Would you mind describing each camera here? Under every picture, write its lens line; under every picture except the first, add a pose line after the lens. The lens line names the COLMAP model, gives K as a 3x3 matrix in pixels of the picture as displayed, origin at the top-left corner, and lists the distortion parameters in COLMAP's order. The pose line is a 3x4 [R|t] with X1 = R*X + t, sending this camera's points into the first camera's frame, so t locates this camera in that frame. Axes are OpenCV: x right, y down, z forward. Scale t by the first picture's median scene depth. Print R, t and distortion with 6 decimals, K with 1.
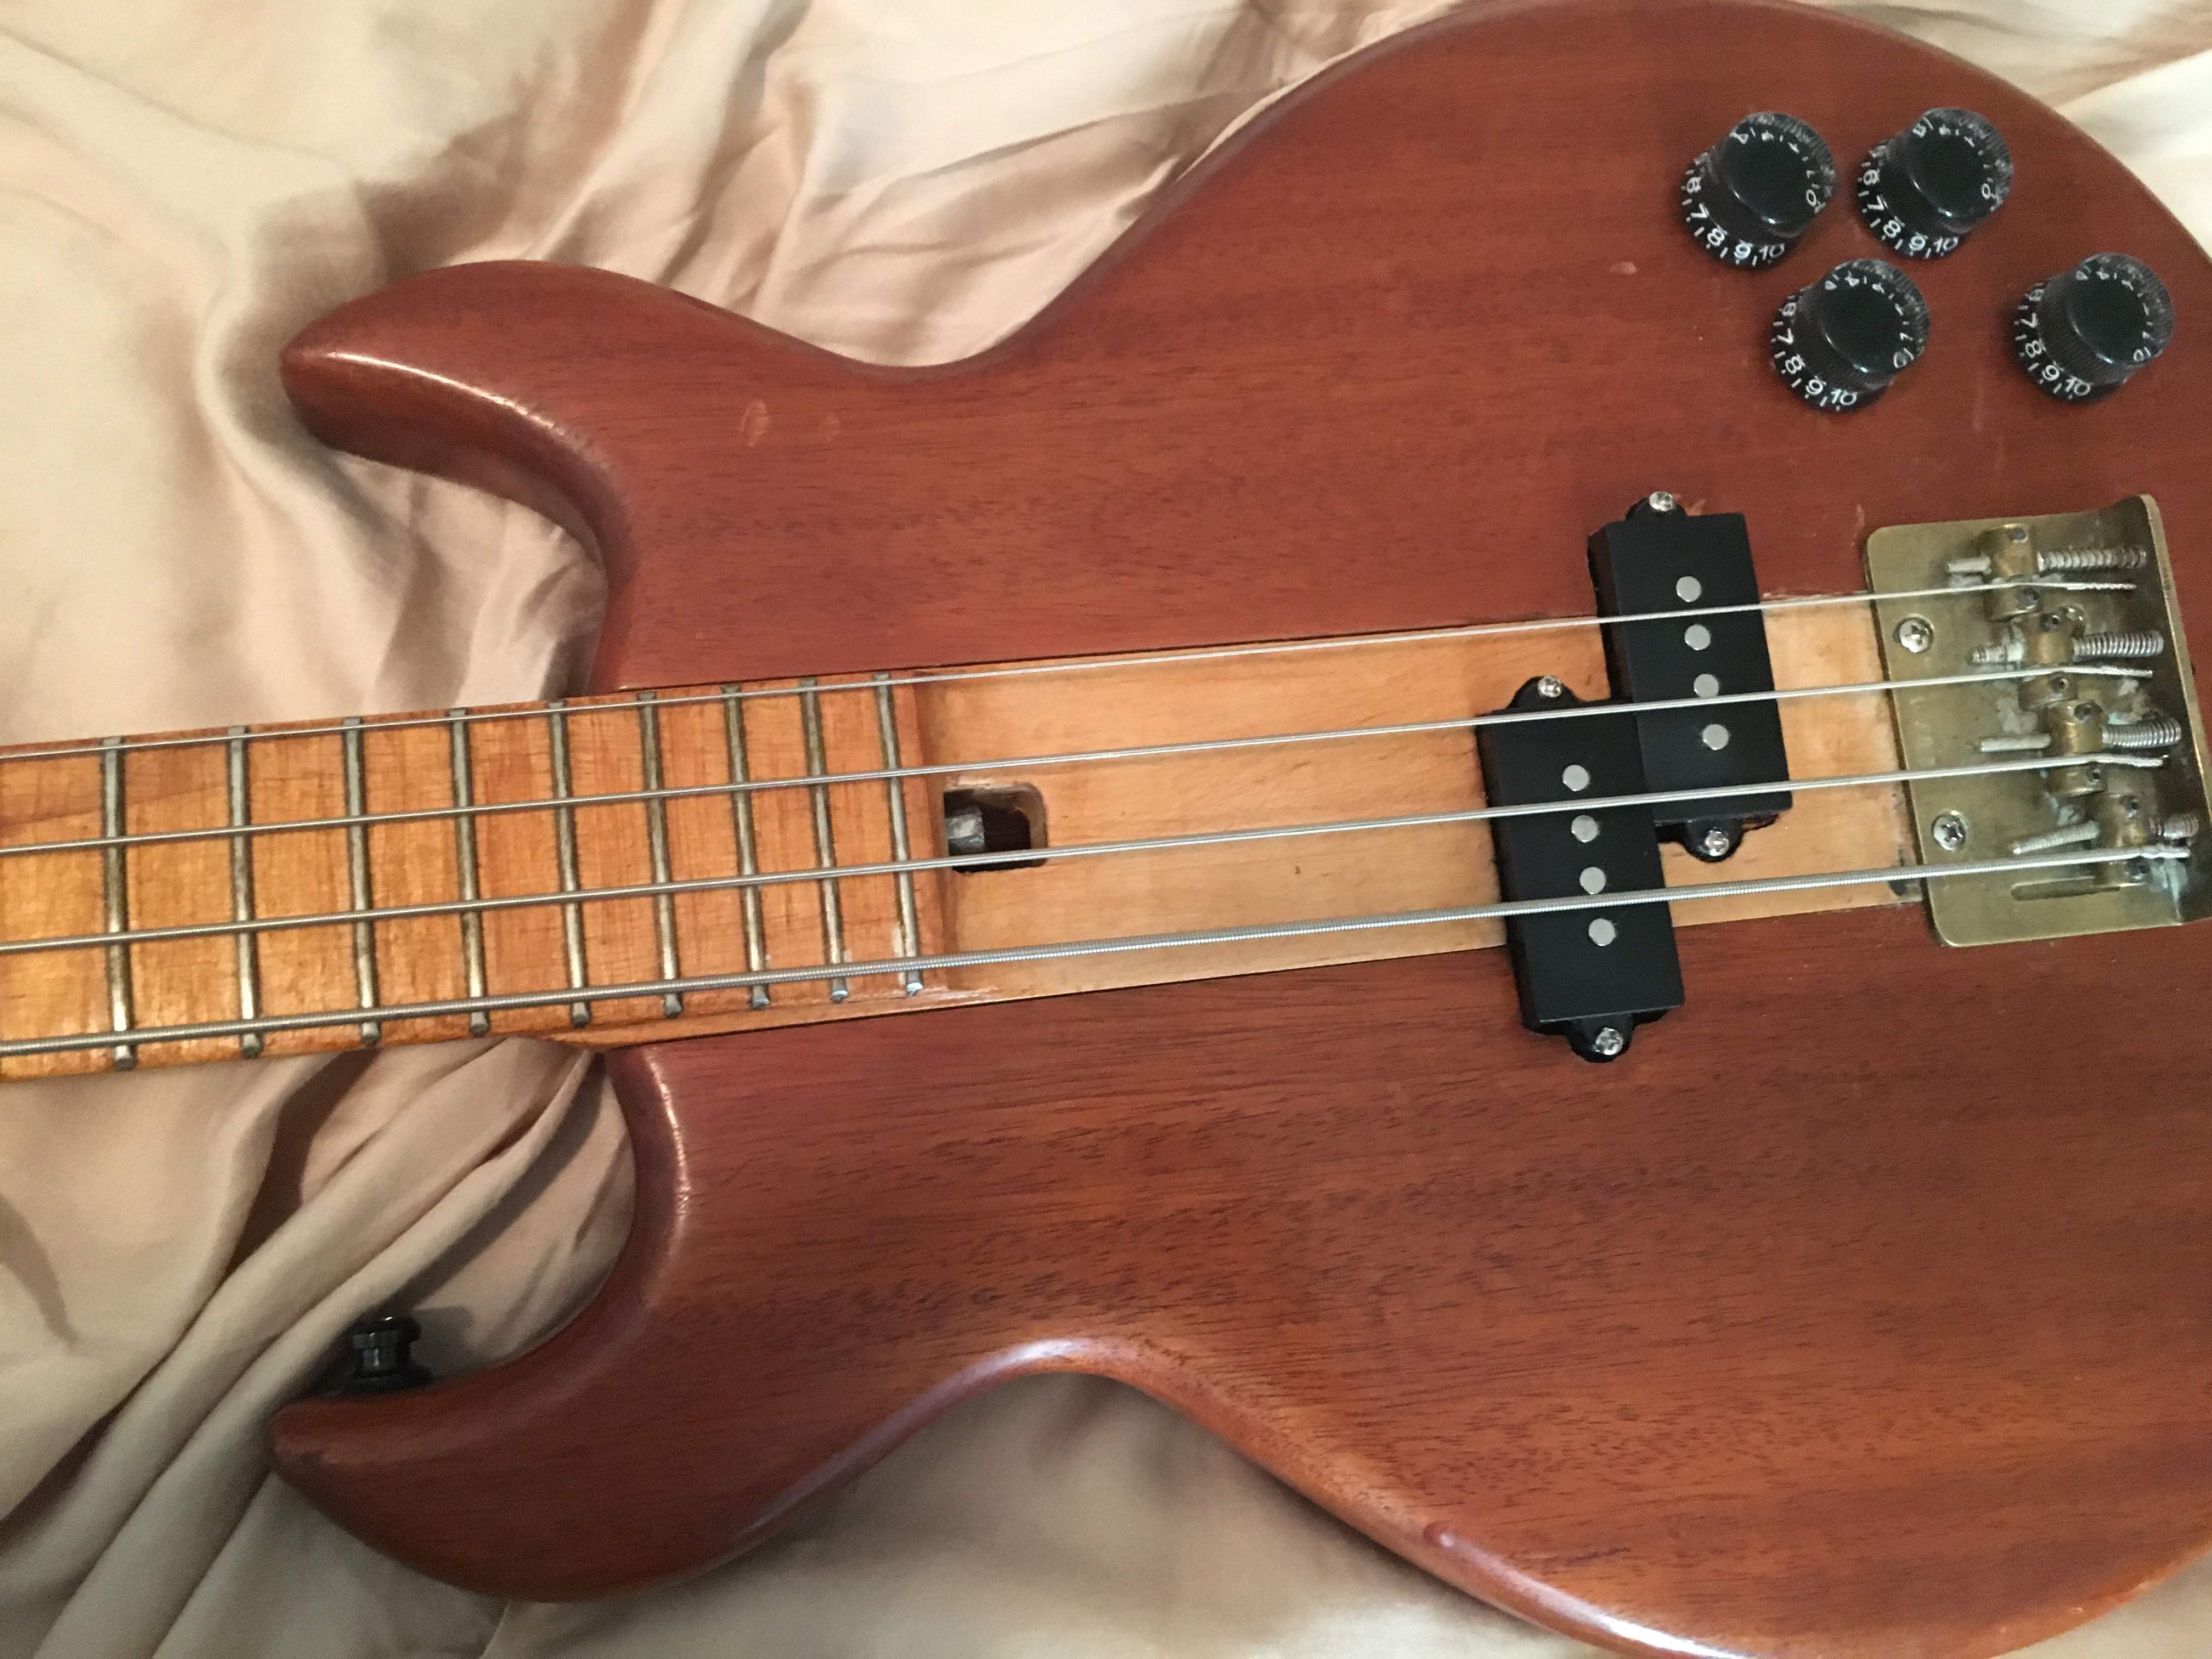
lens RADIAL K [[1855.1, 0, 1105.7], [0, 1855.1, 821.0], [0, 0, 1]] dist [0.058366, -0.085662]
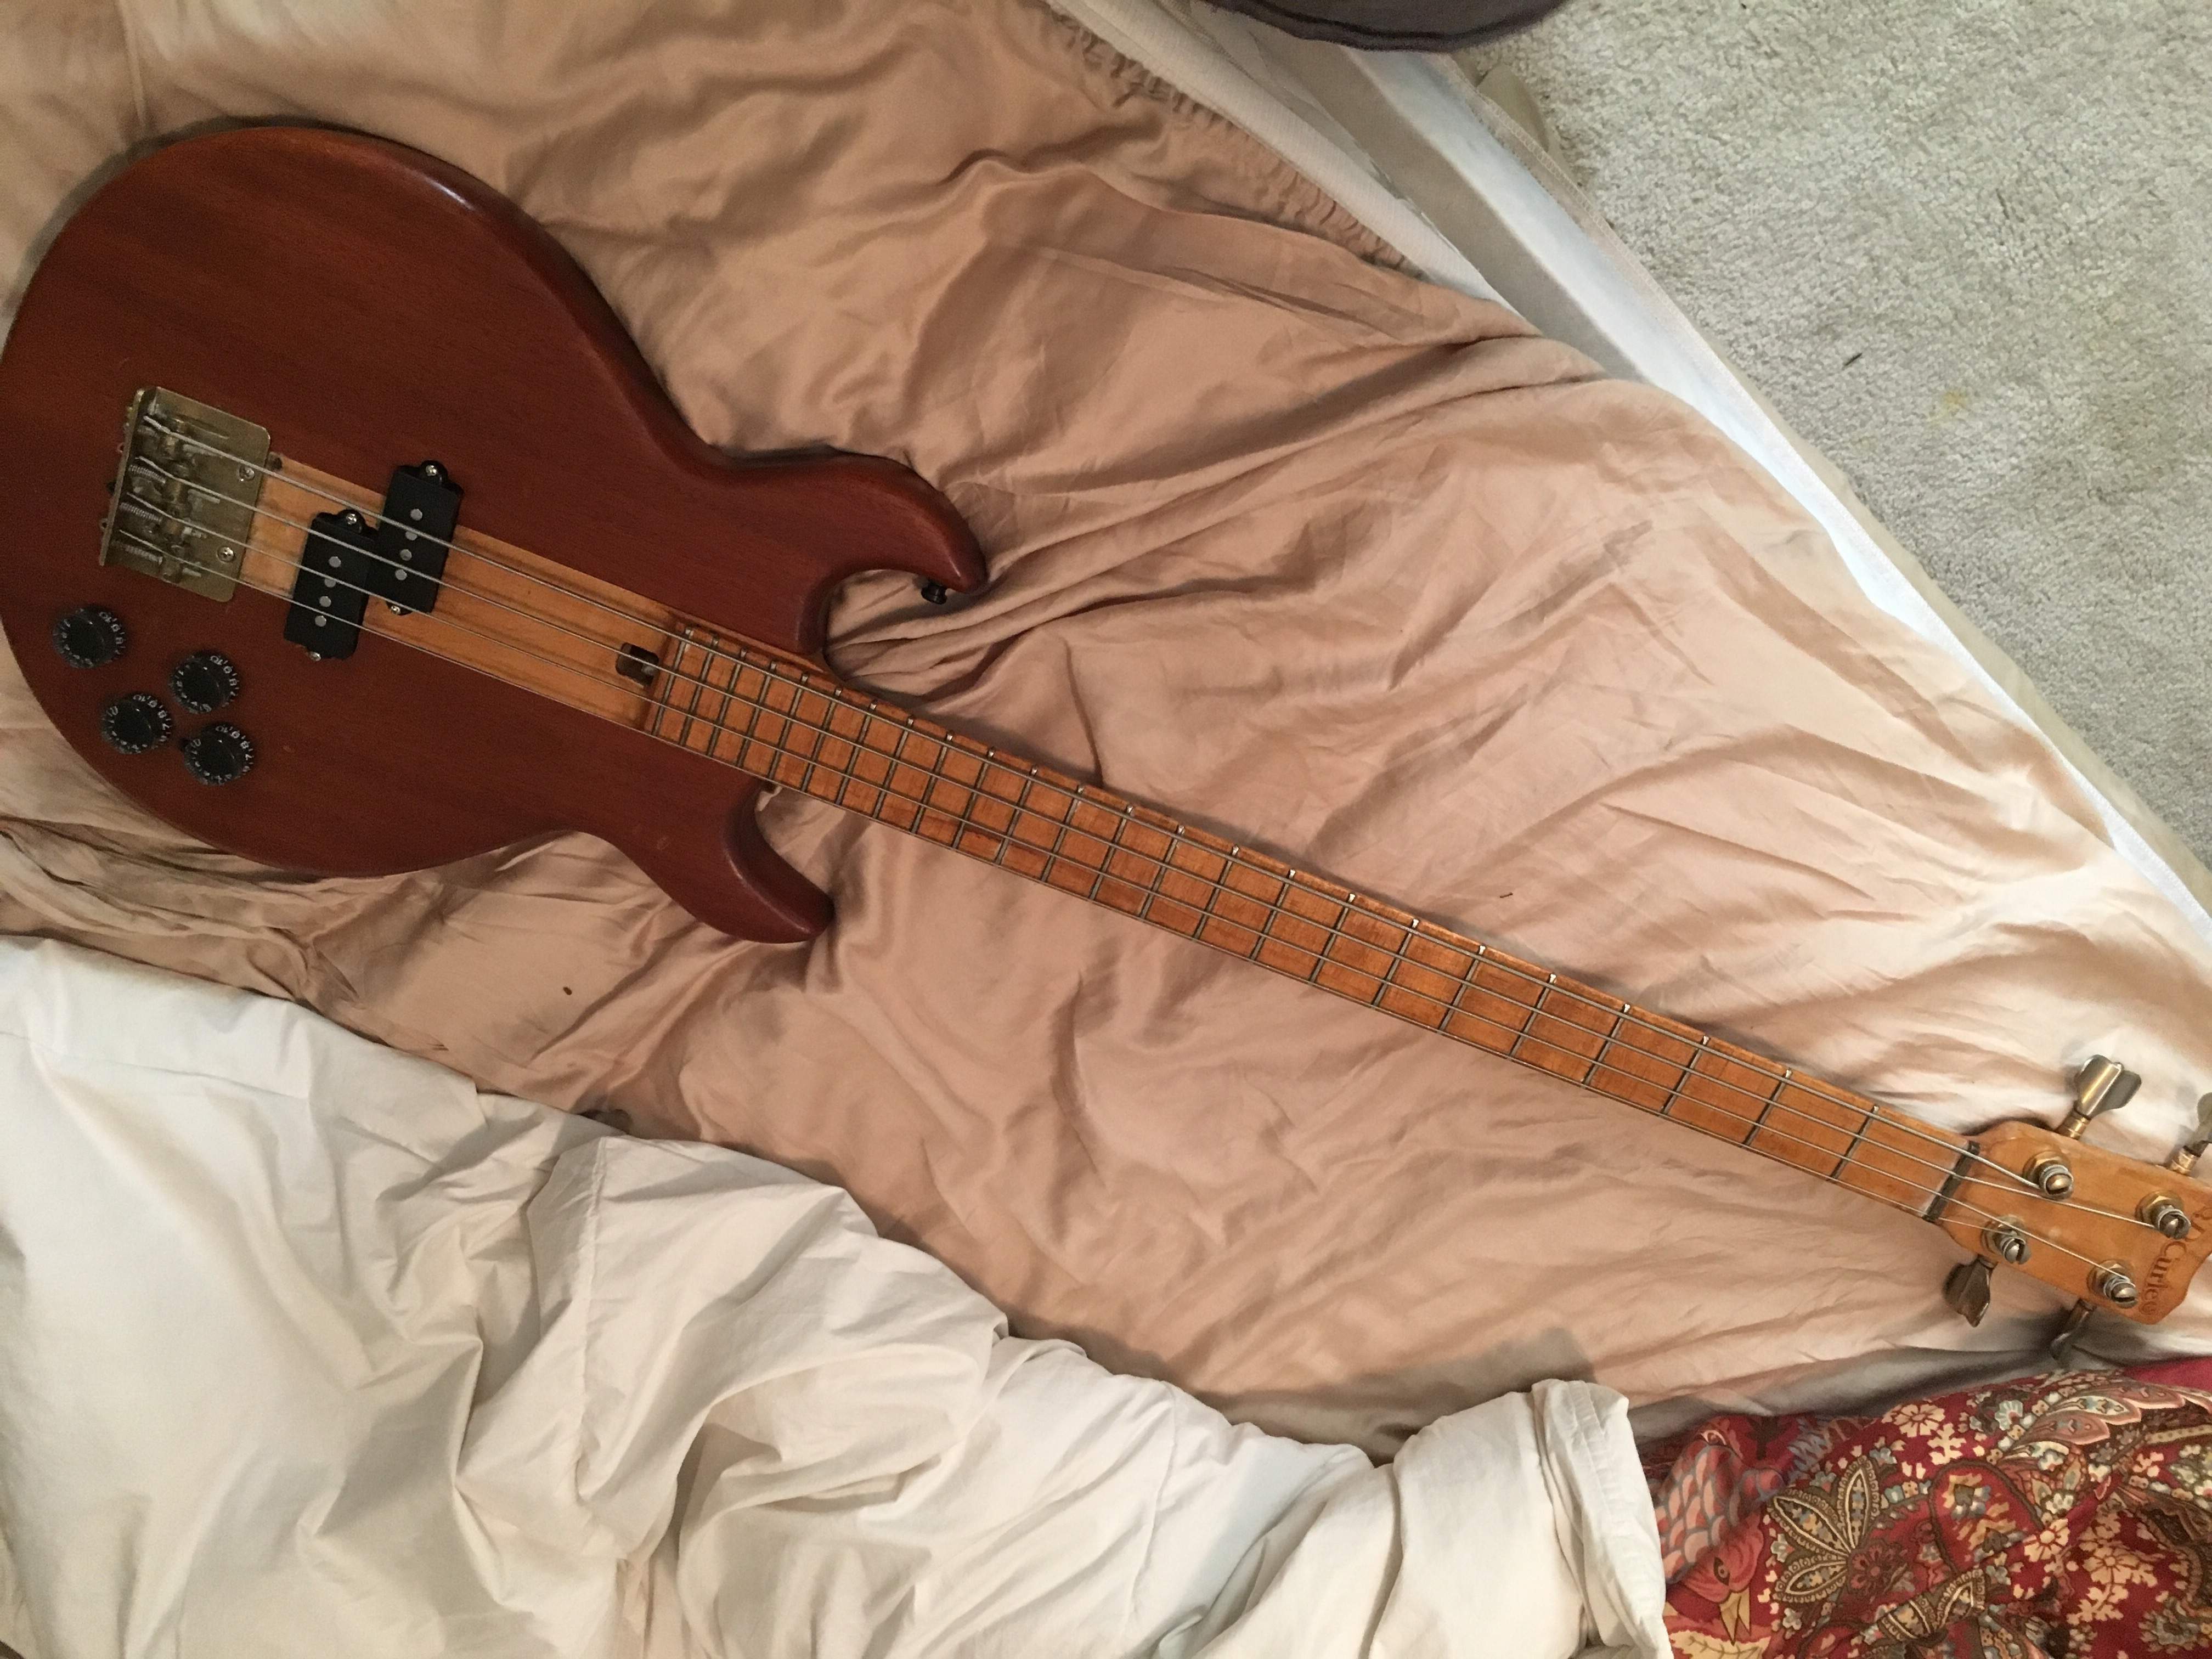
lens RADIAL K [[1855.1, 0, 1105.7], [0, 1855.1, 821.0], [0, 0, 1]] dist [0.058366, -0.085662]
pose [[-0.875138, -0.403491, -0.267074, -0.027236], [0.453079, -0.877075, -0.159560, 0.524120], [-0.169863, -0.260643, 0.950375, -1.611559]]
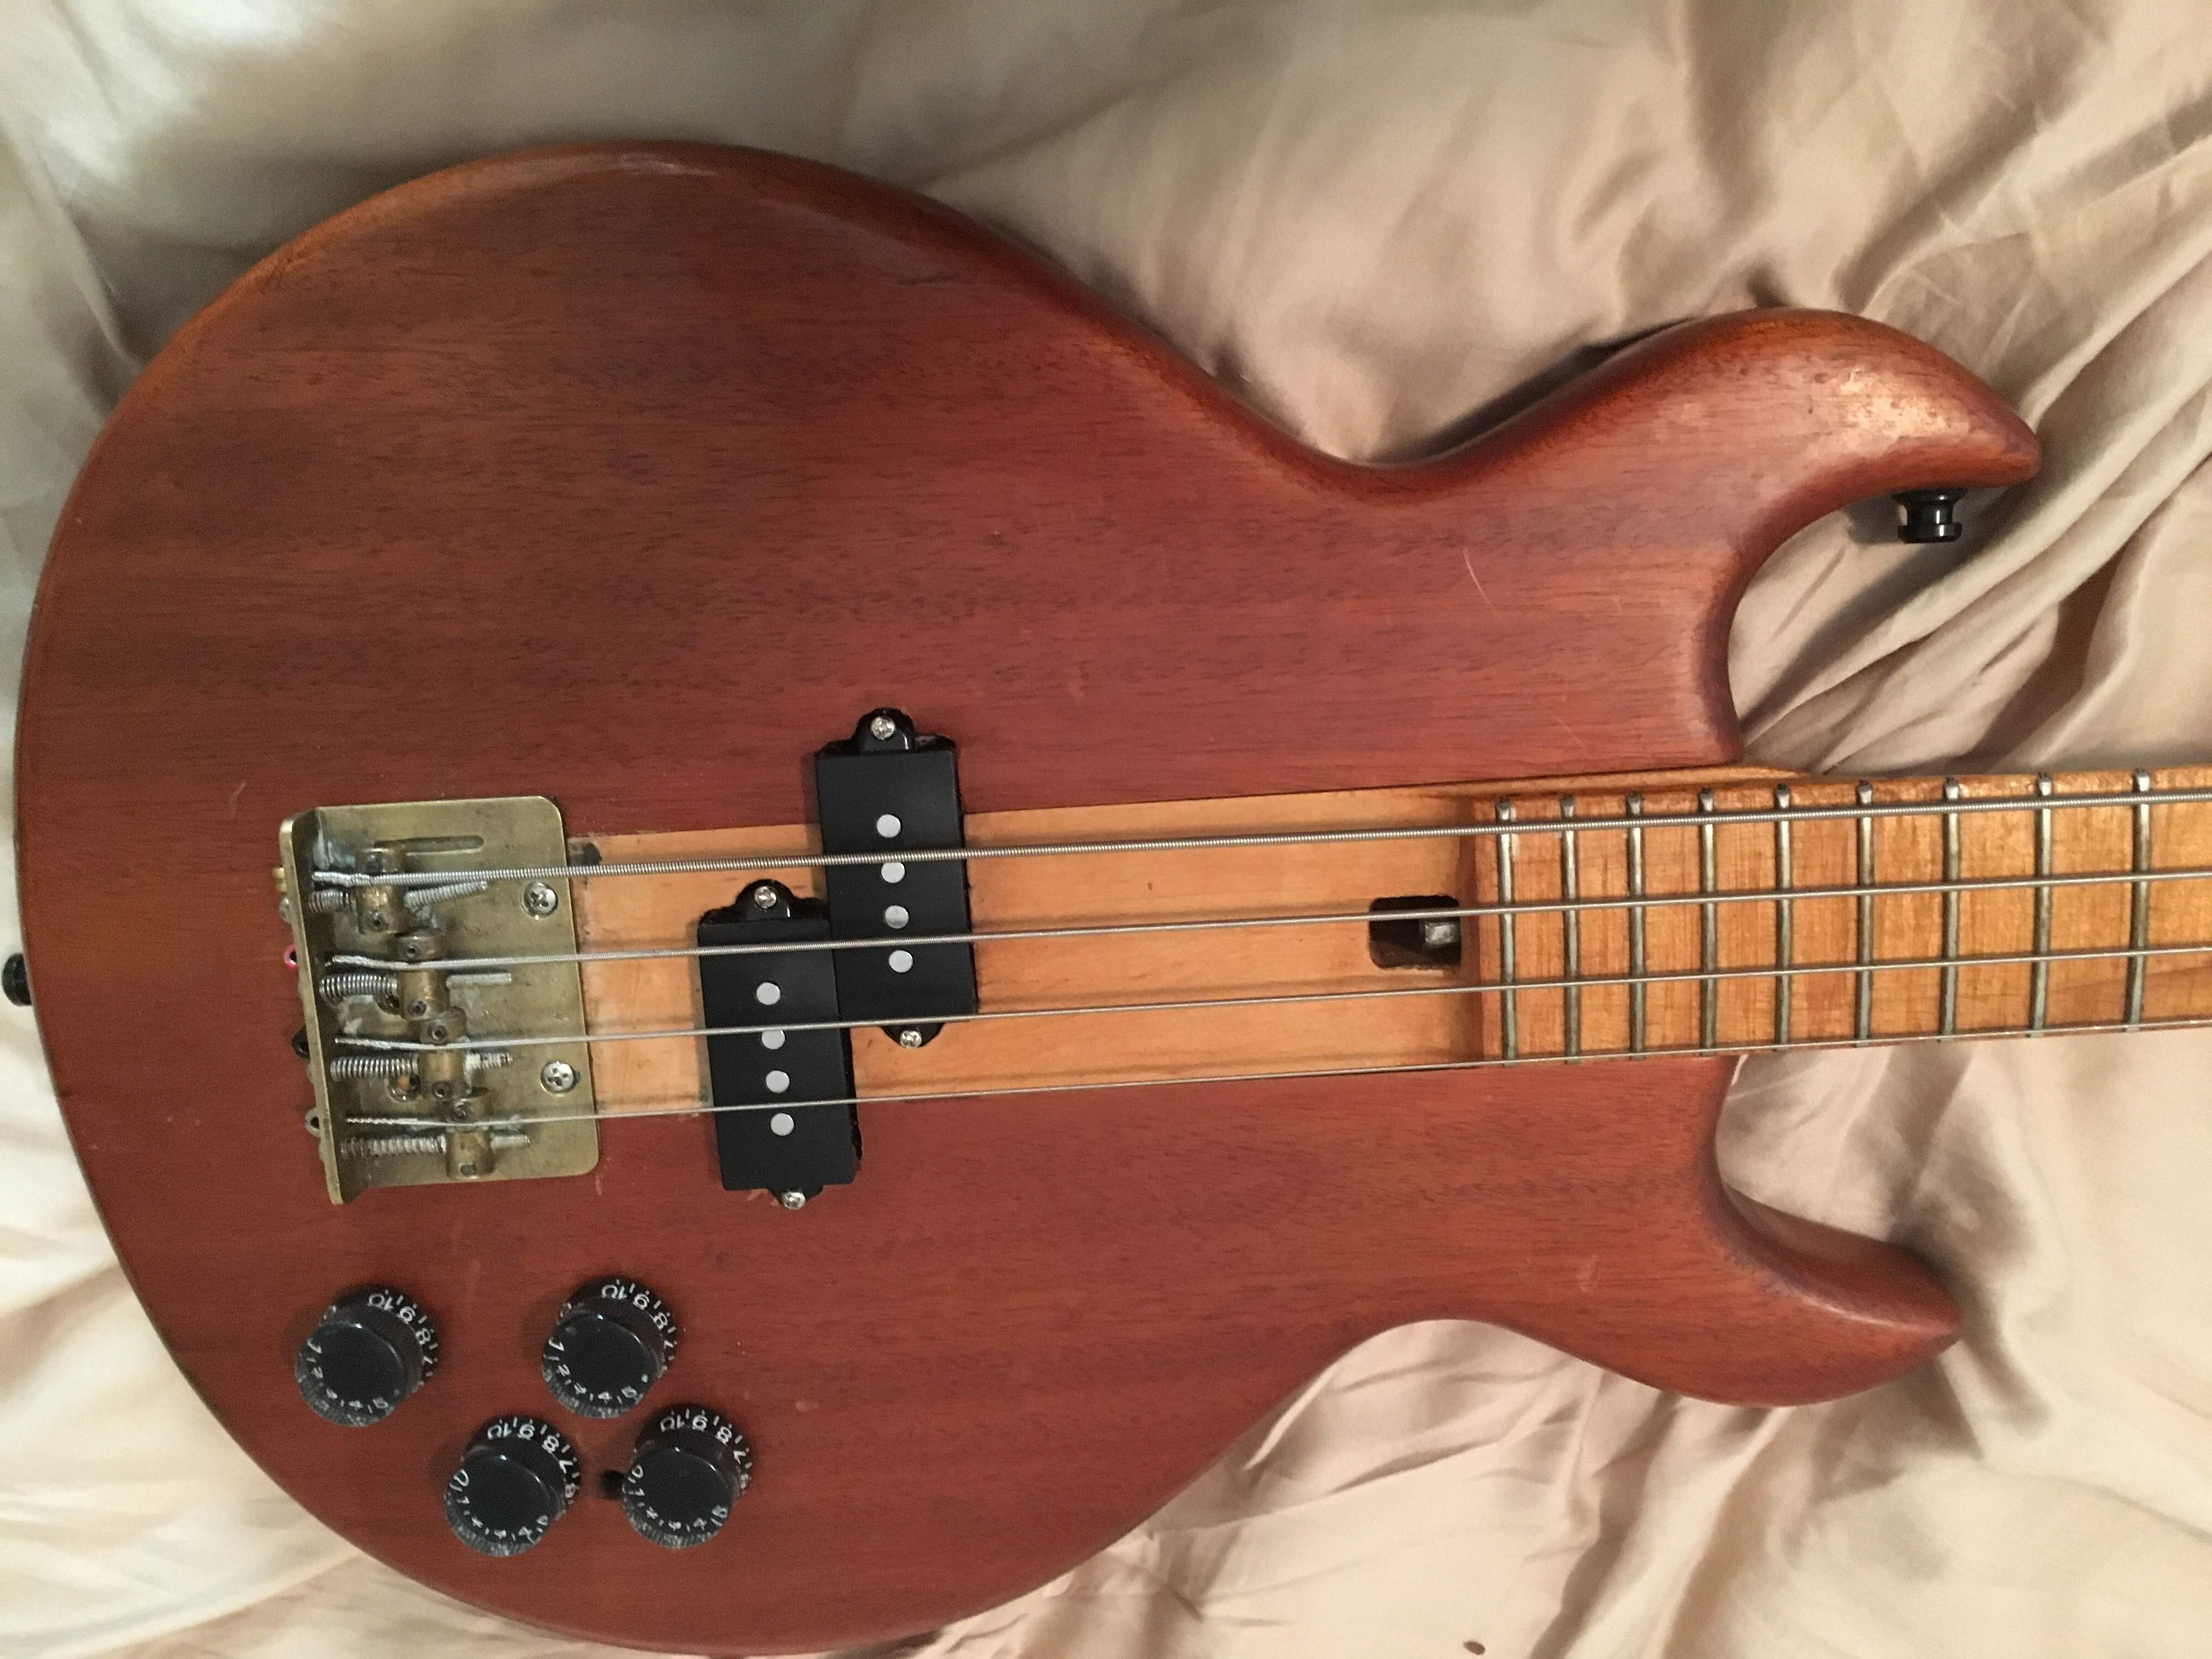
lens RADIAL K [[1855.1, 0, 1105.7], [0, 1855.1, 821.0], [0, 0, 1]] dist [0.058366, -0.085662]
pose [[-0.990801, -0.028613, -0.132264, 0.300050], [0.031742, -0.999262, -0.021611, 0.095838], [-0.131548, -0.025611, 0.990979, -0.136896]]
